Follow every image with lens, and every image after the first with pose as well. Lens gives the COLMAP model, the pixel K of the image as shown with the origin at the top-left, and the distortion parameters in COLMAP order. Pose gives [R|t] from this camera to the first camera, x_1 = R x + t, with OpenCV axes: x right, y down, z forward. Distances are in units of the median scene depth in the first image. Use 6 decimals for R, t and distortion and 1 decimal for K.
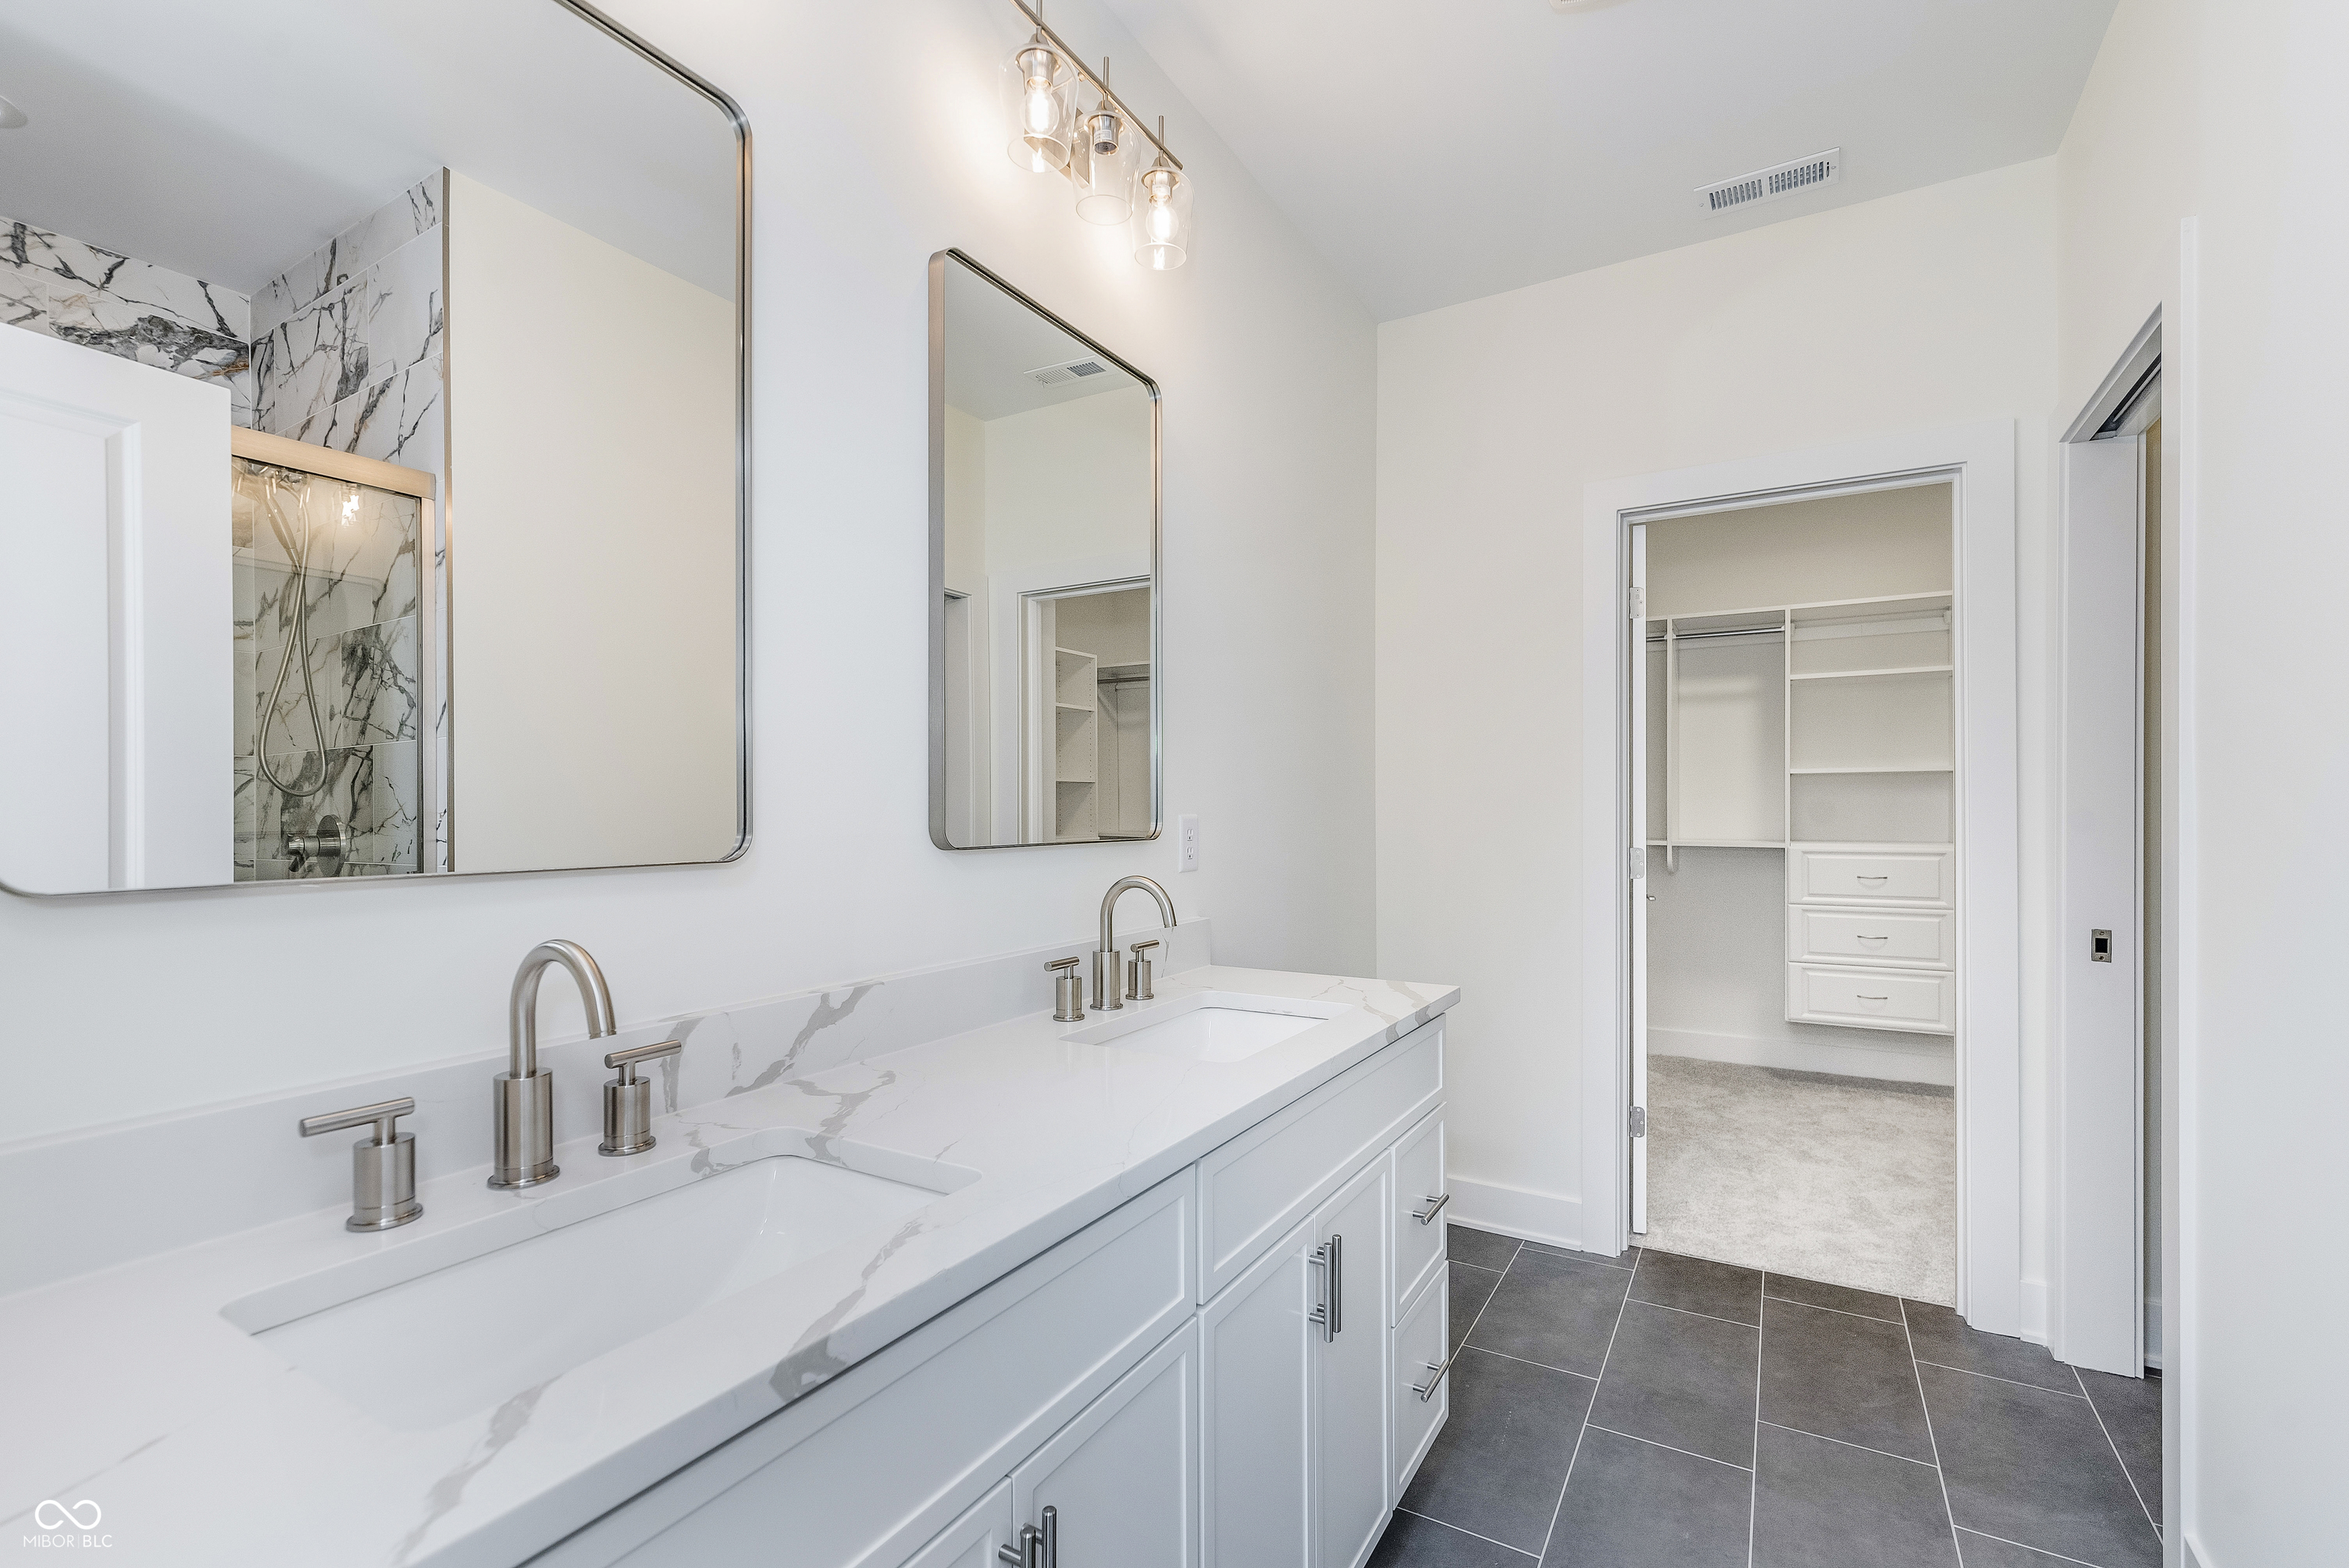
lens RADIAL K [[1015.2, 0, 1184.5], [0, 1015.2, 811.9], [0, 0, 1]] dist [0.000087, -0.000261]
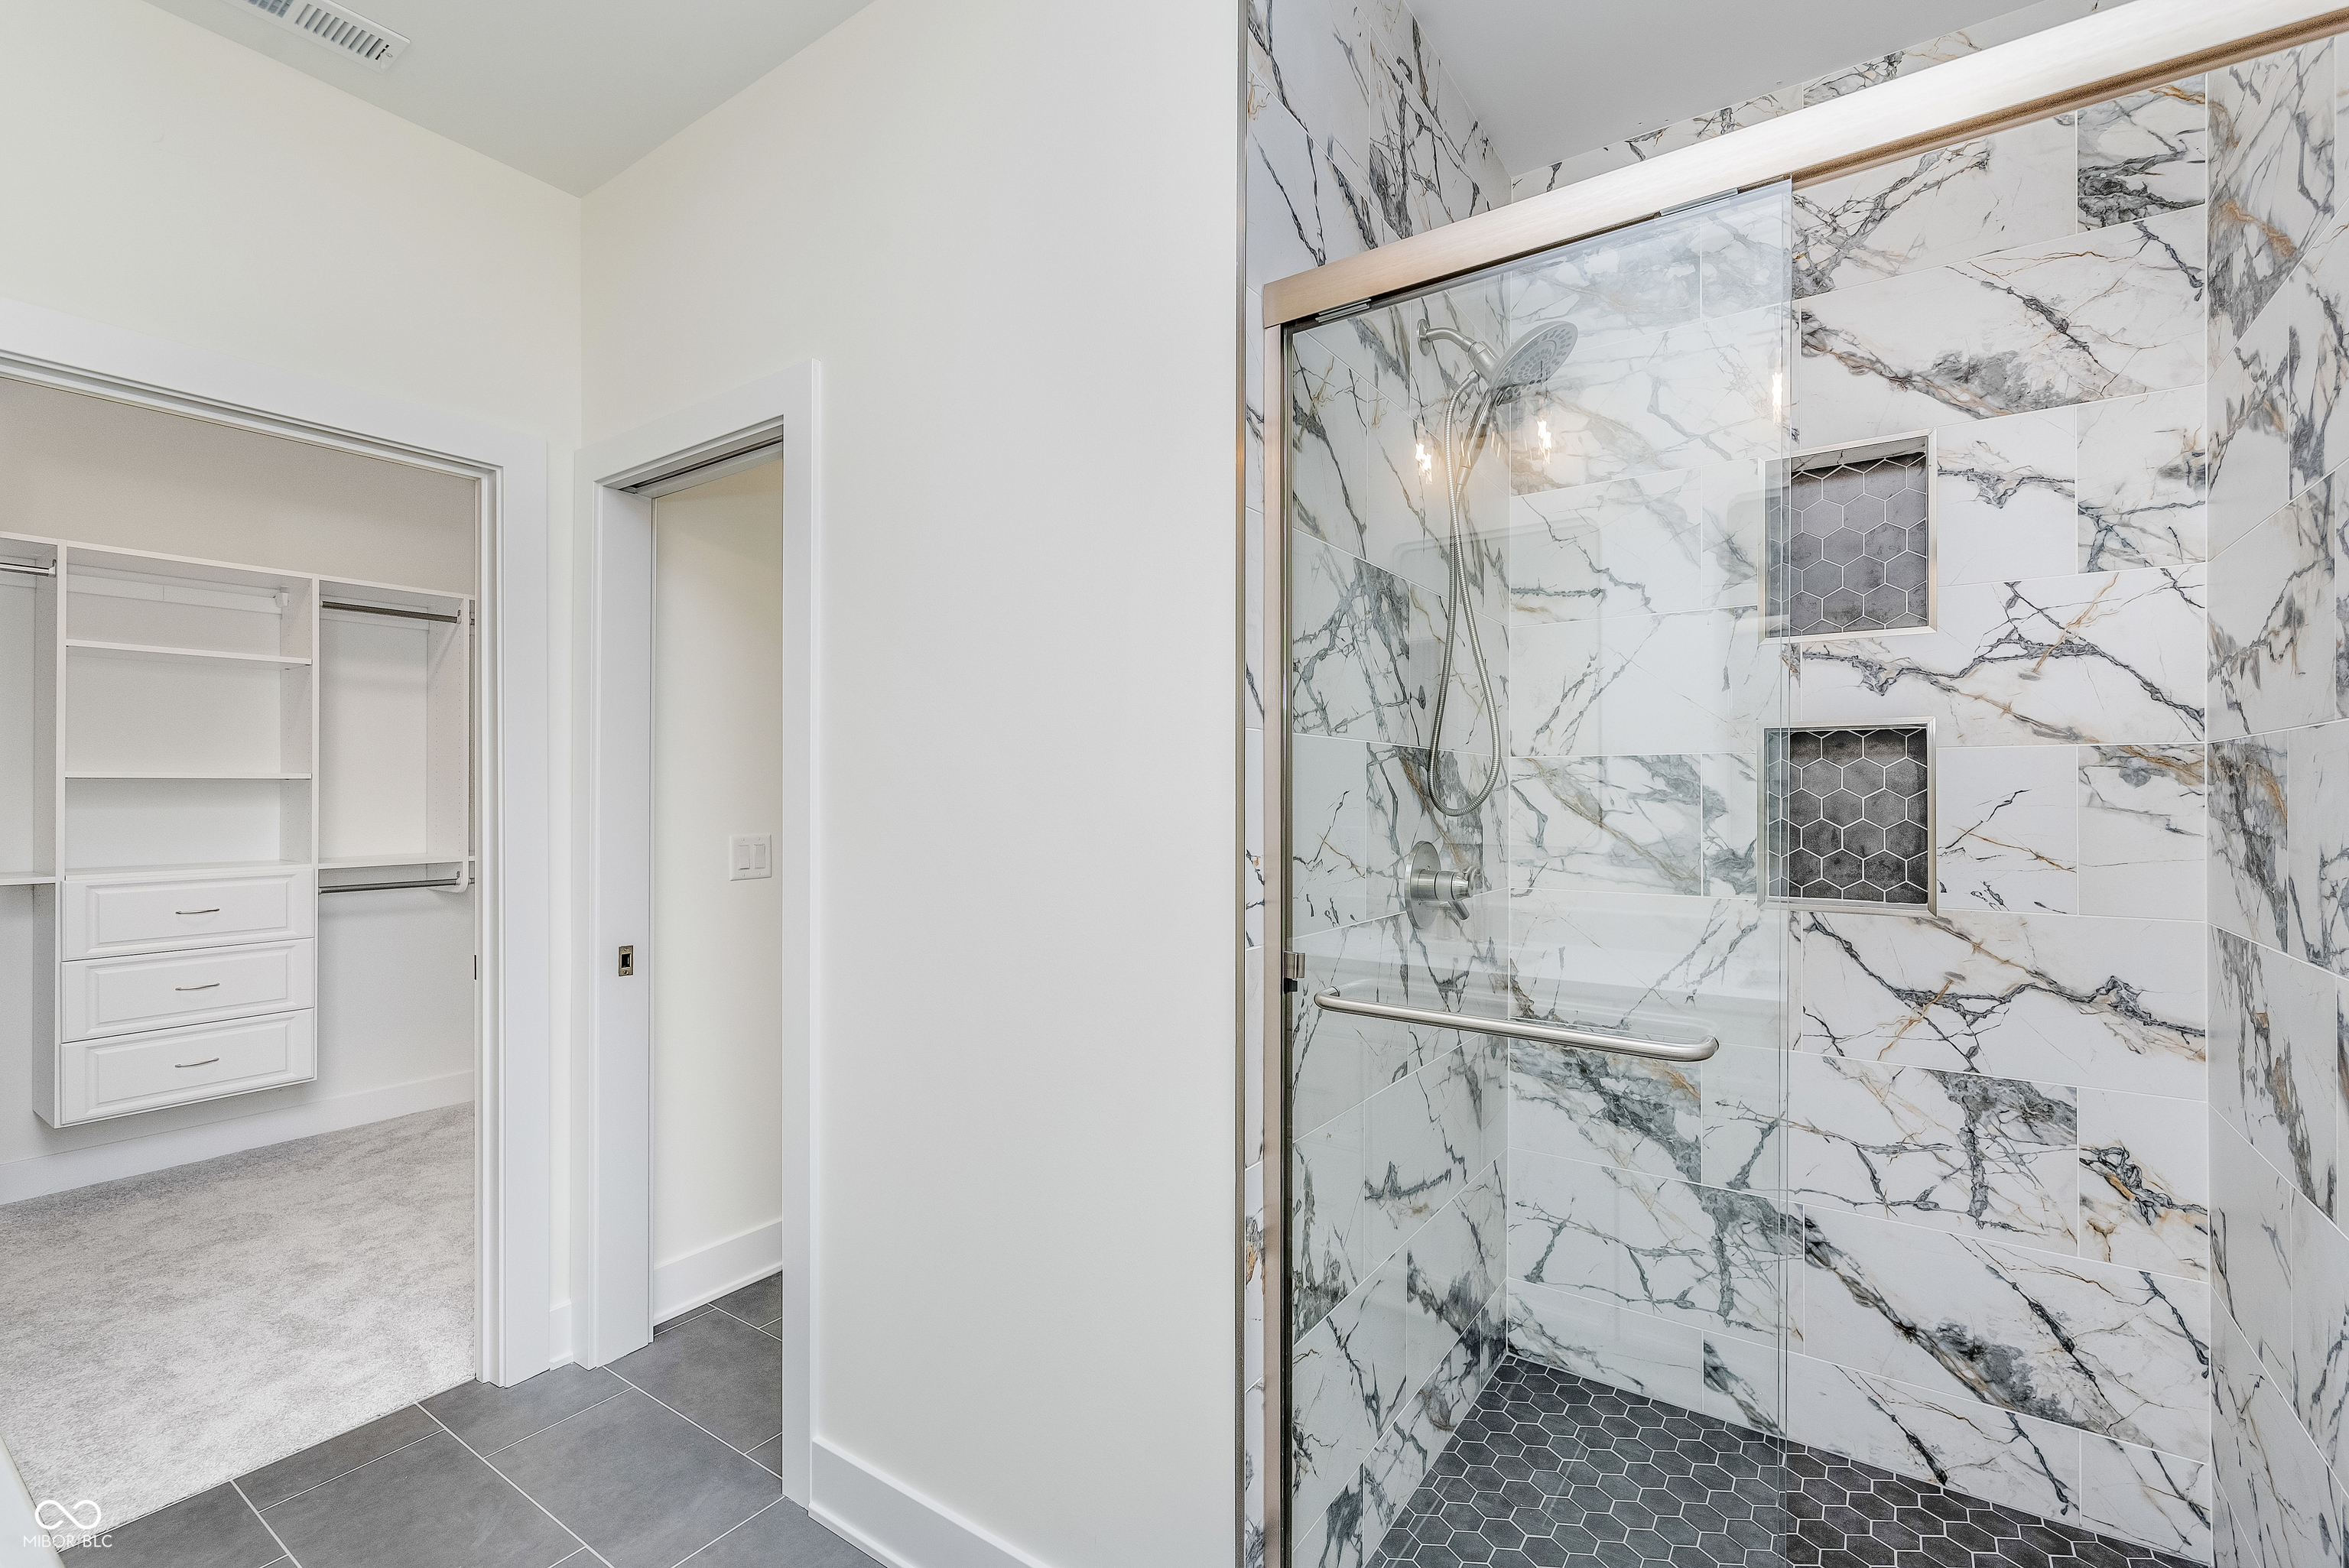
lens RADIAL K [[1021.6, 0, 1211.7], [0, 1021.6, 795.6], [0, 0, 1]] dist [0.002959, 0.000754]
pose [[0.053759, 0.005015, 0.998541, -0.098577], [0.004085, 0.999978, -0.005243, -0.023196], [-0.998546, 0.004361, 0.053737, 0.203857]]
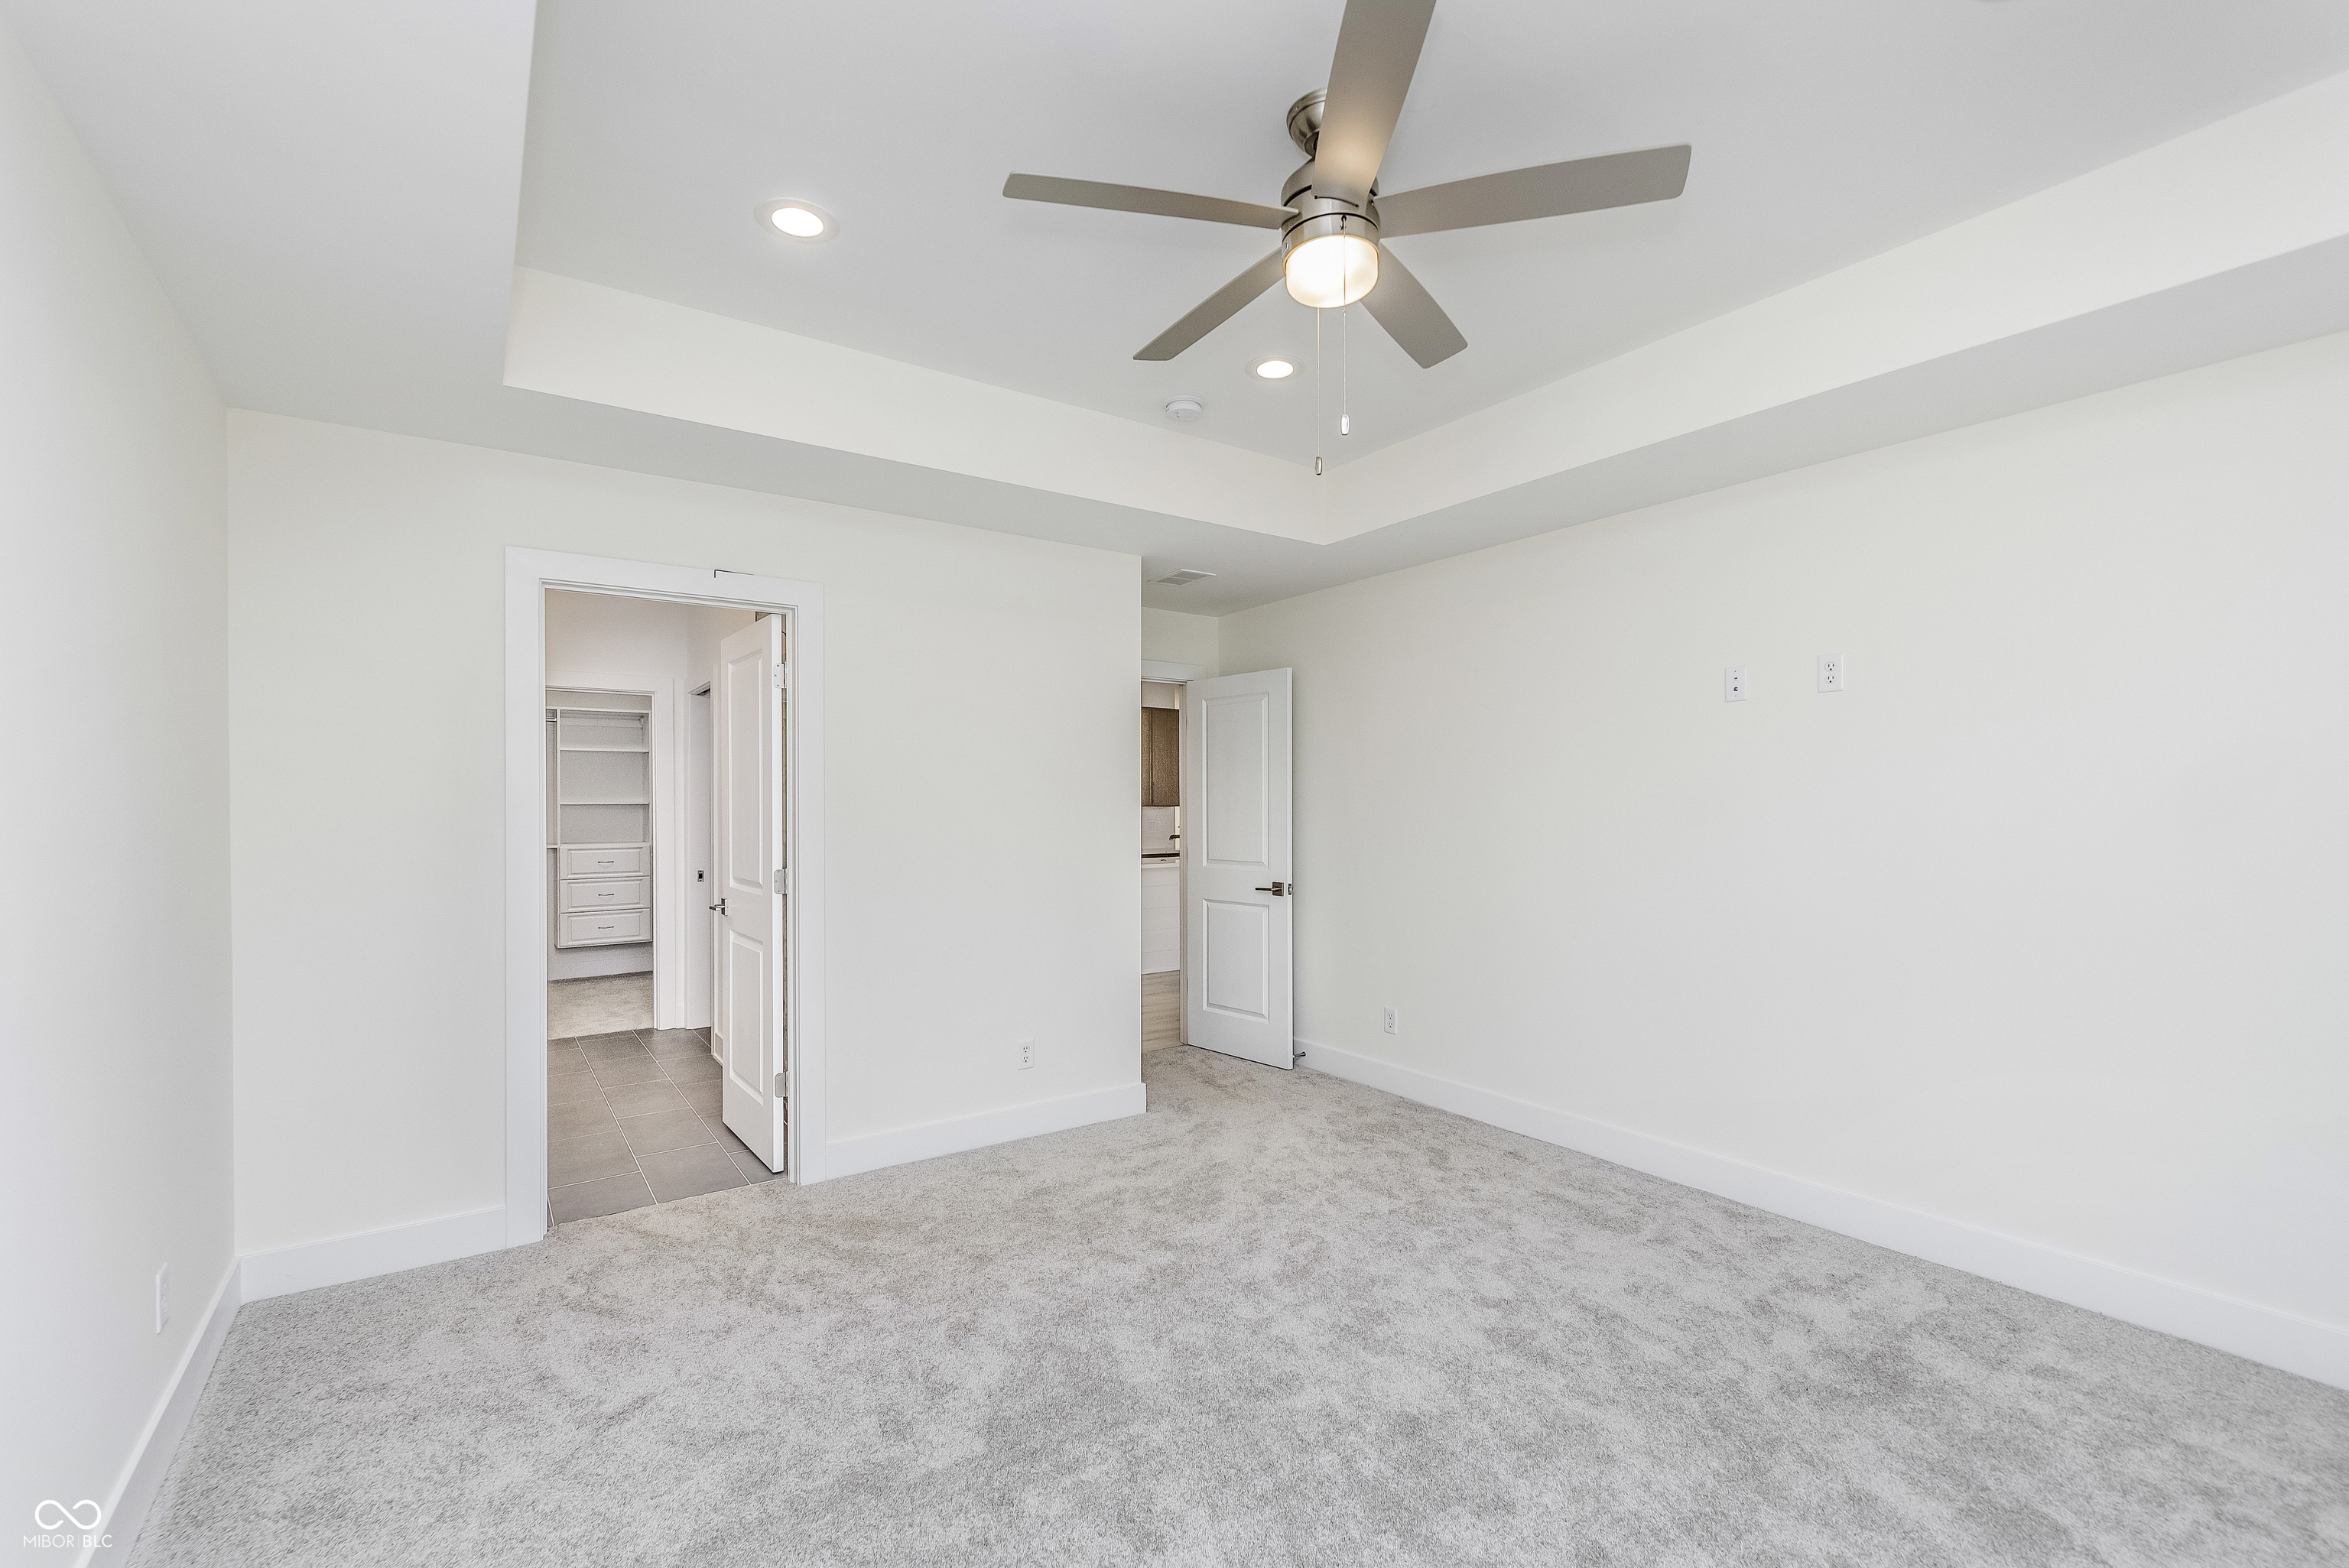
lens RADIAL K [[1015.2, 0, 1184.5], [0, 1015.2, 811.9], [0, 0, 1]] dist [0.000087, -0.000261]
pose [[0.404817, 0.002163, 0.914395, -0.687607], [-0.004027, 0.999992, -0.000583, -0.034992], [-0.914389, -0.003447, 0.404822, -0.831300]]
